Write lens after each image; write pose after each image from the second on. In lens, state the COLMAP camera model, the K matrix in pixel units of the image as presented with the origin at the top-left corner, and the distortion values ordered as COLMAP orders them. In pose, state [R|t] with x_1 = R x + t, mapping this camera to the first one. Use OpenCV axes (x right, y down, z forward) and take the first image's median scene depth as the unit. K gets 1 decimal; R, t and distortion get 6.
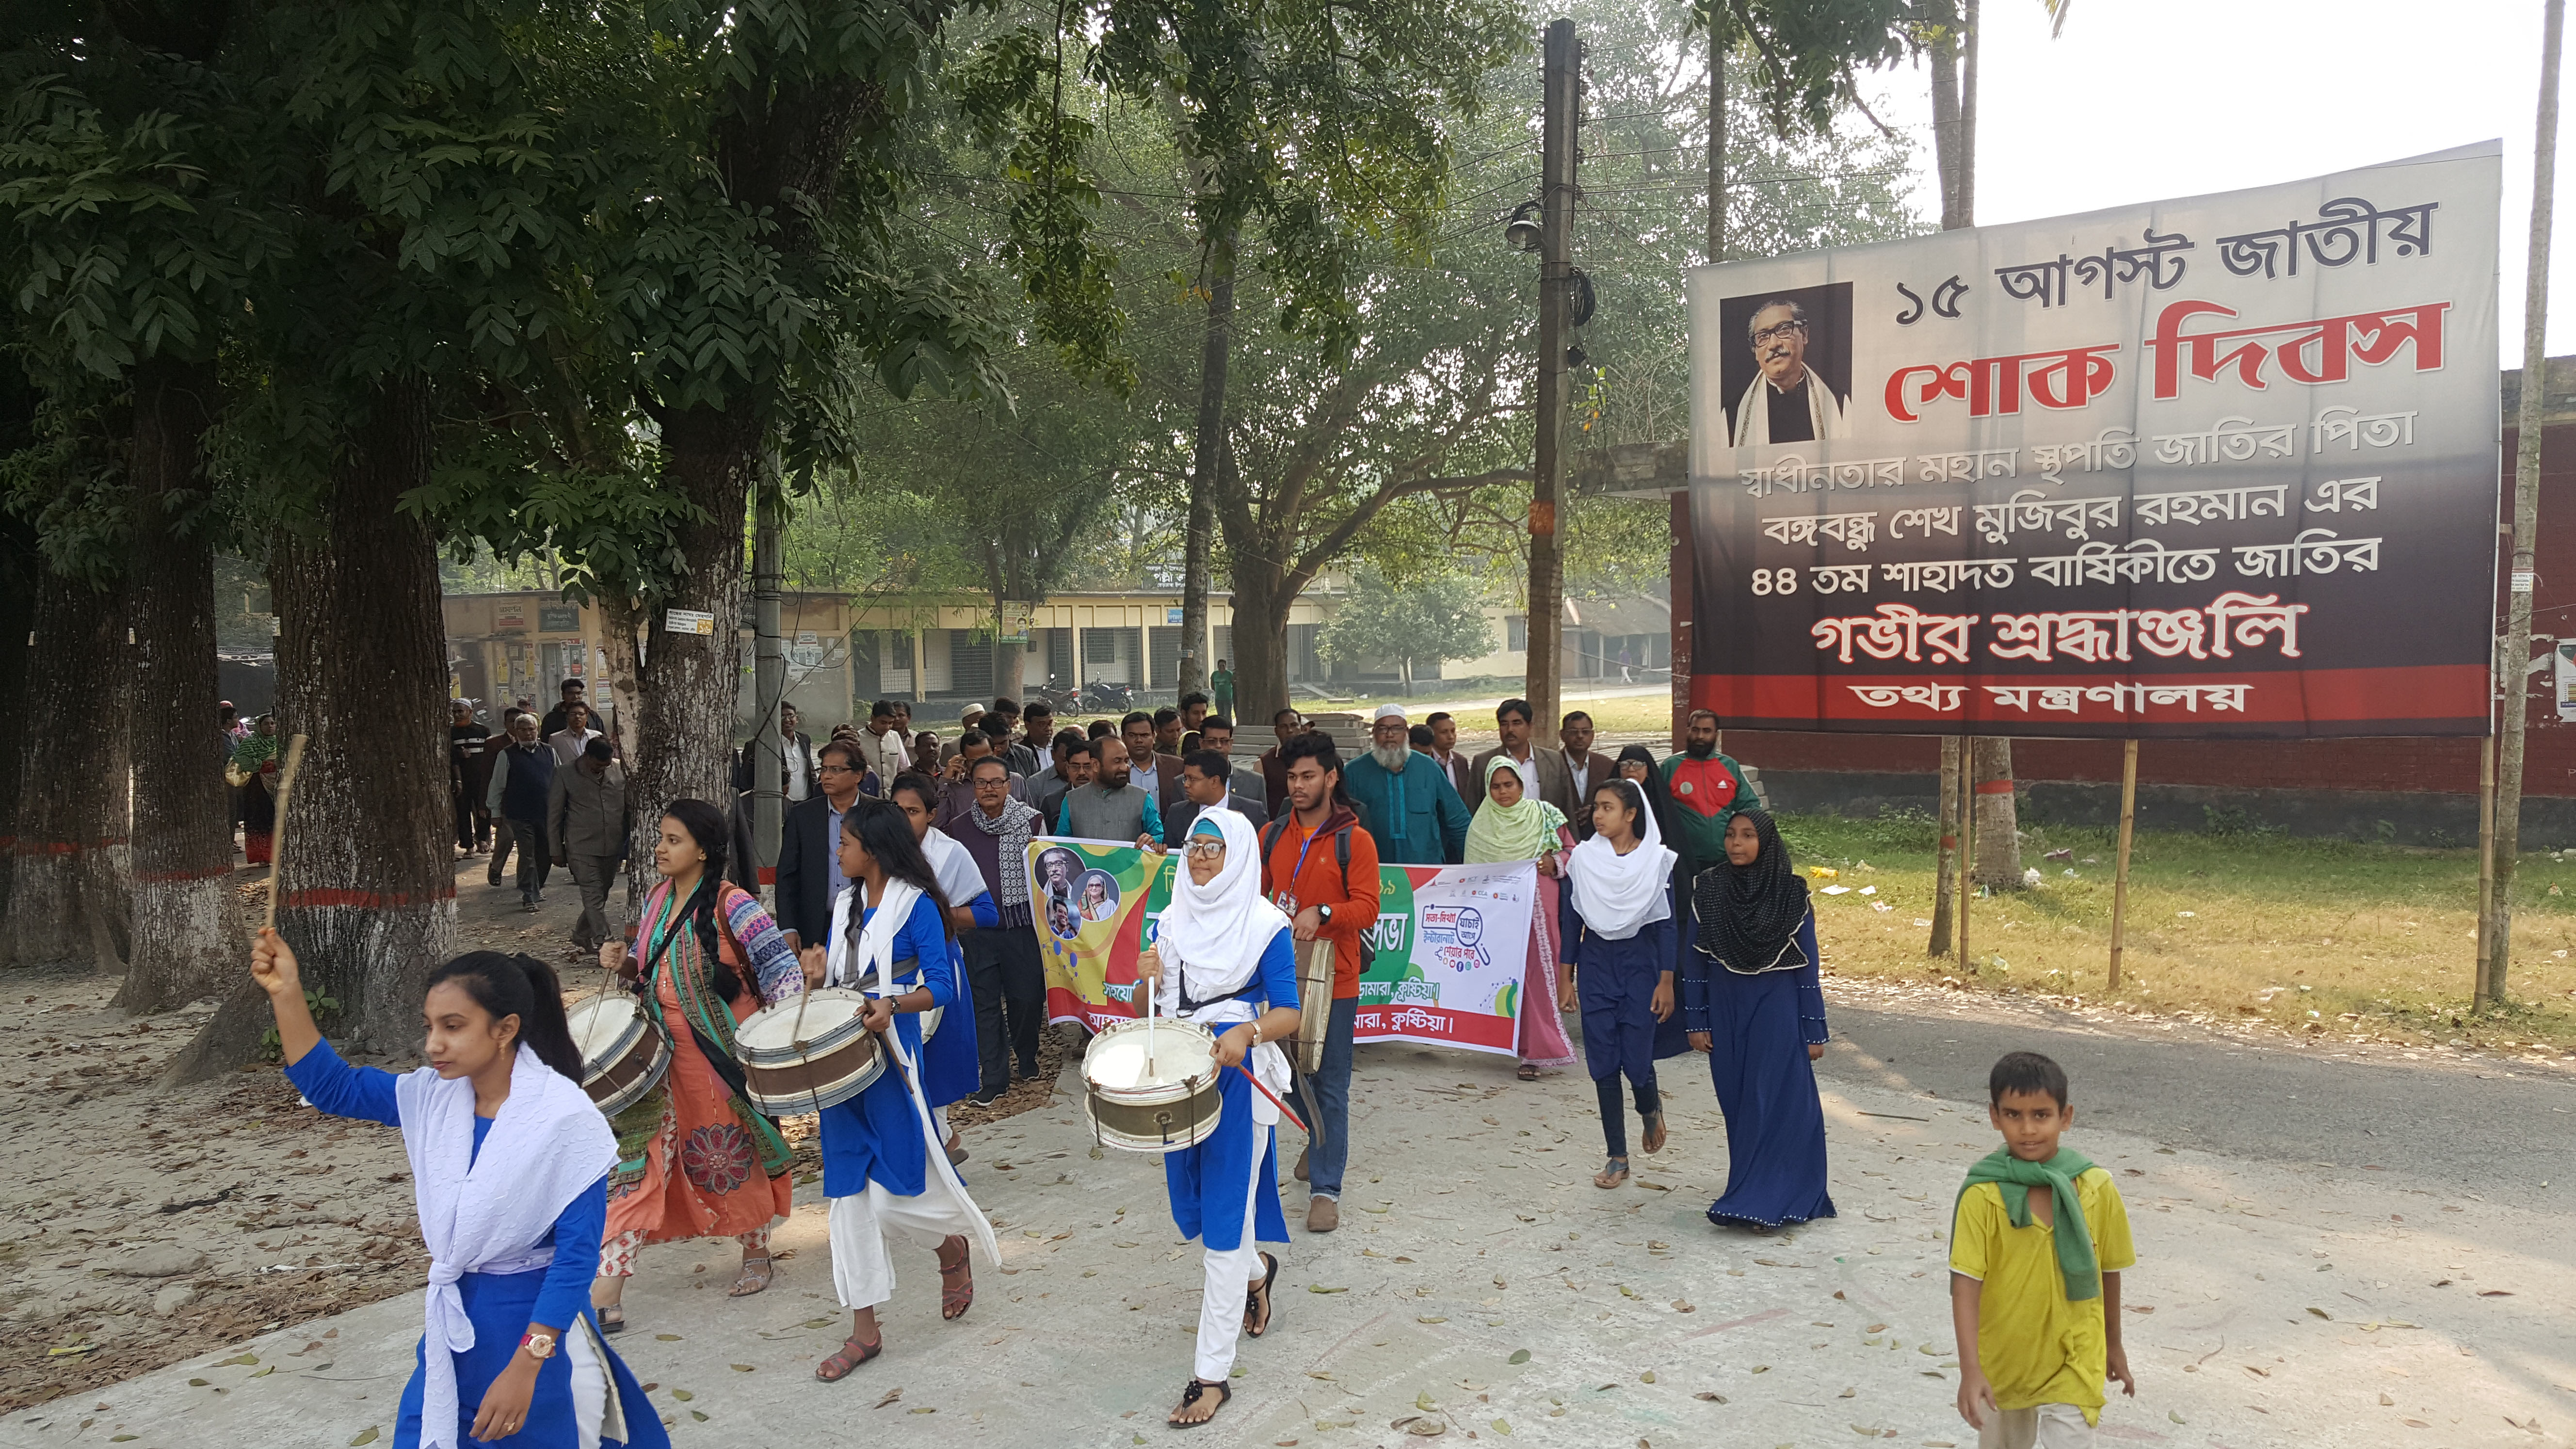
lens RADIAL K [[1939.3, 0, 1318.1], [0, 1939.3, 786.2], [0, 0, 1]] dist [0.129743, -0.214156]
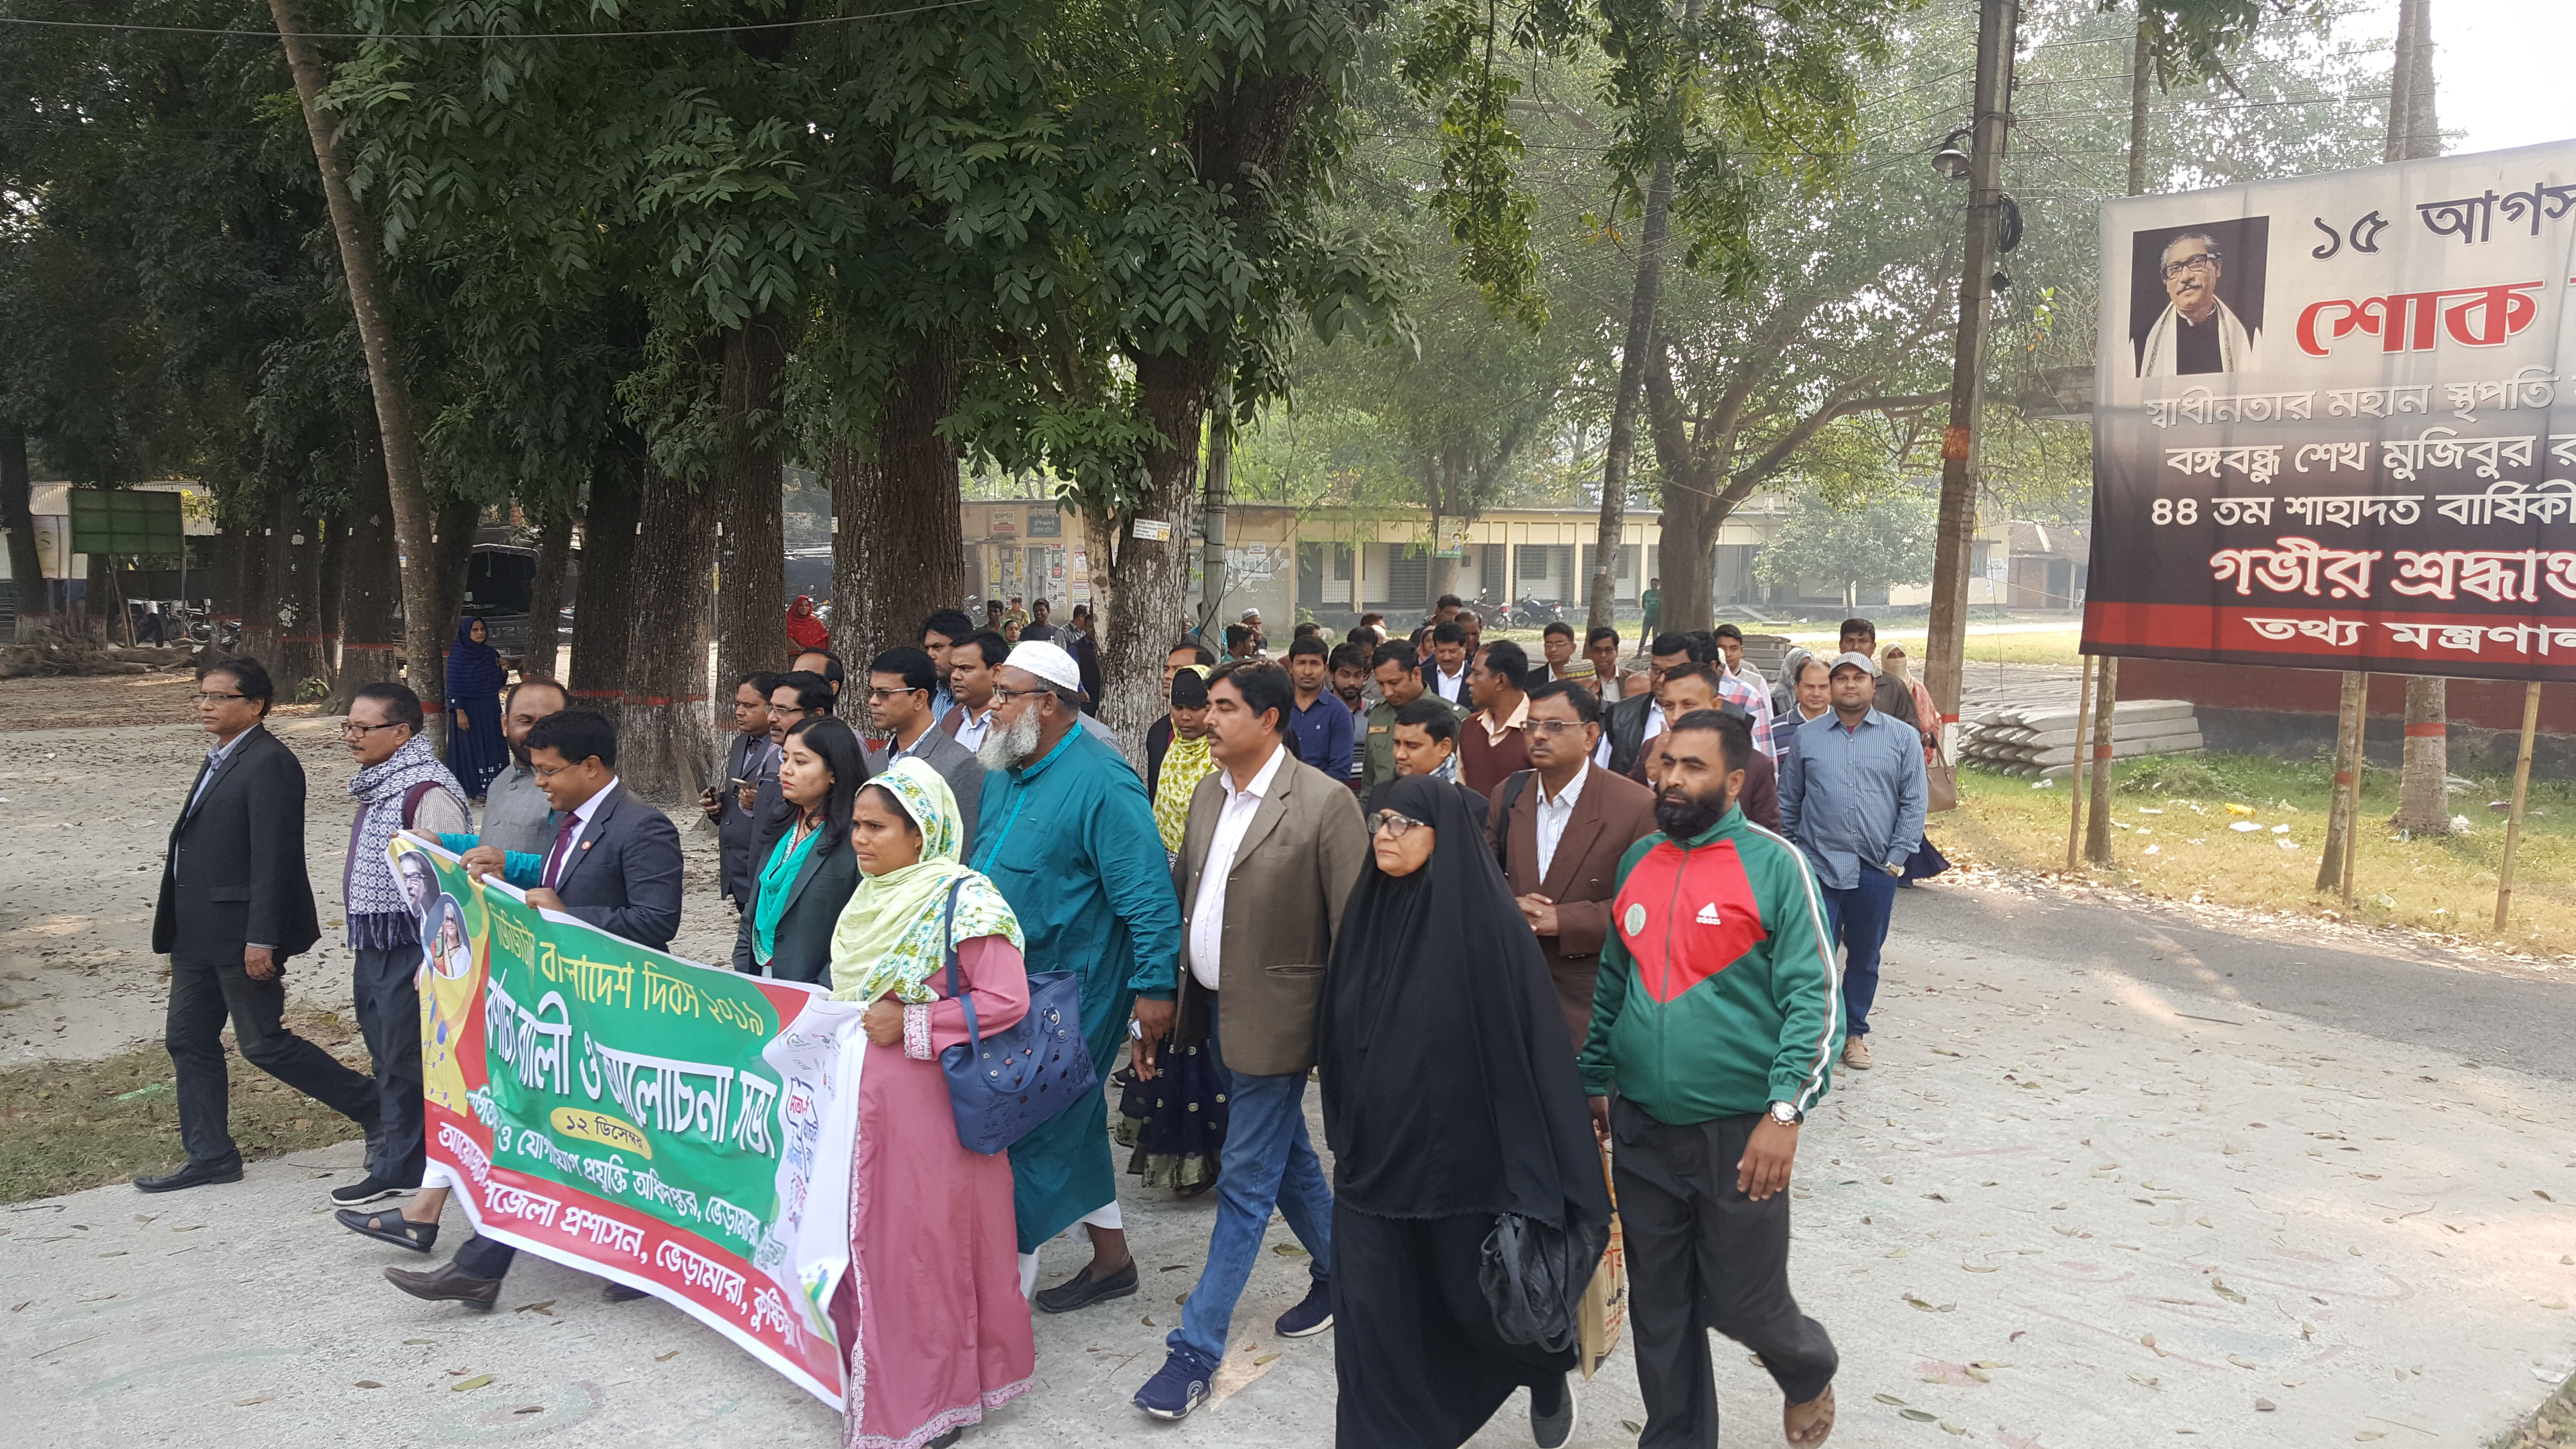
lens RADIAL K [[1939.3, 0, 1318.1], [0, 1939.3, 786.2], [0, 0, 1]] dist [0.129743, -0.214156]
pose [[0.974305, 0.053366, -0.218821, 0.035475], [-0.044091, 0.997919, 0.047057, 0.009065], [0.220877, -0.036200, 0.974630, -0.106936]]
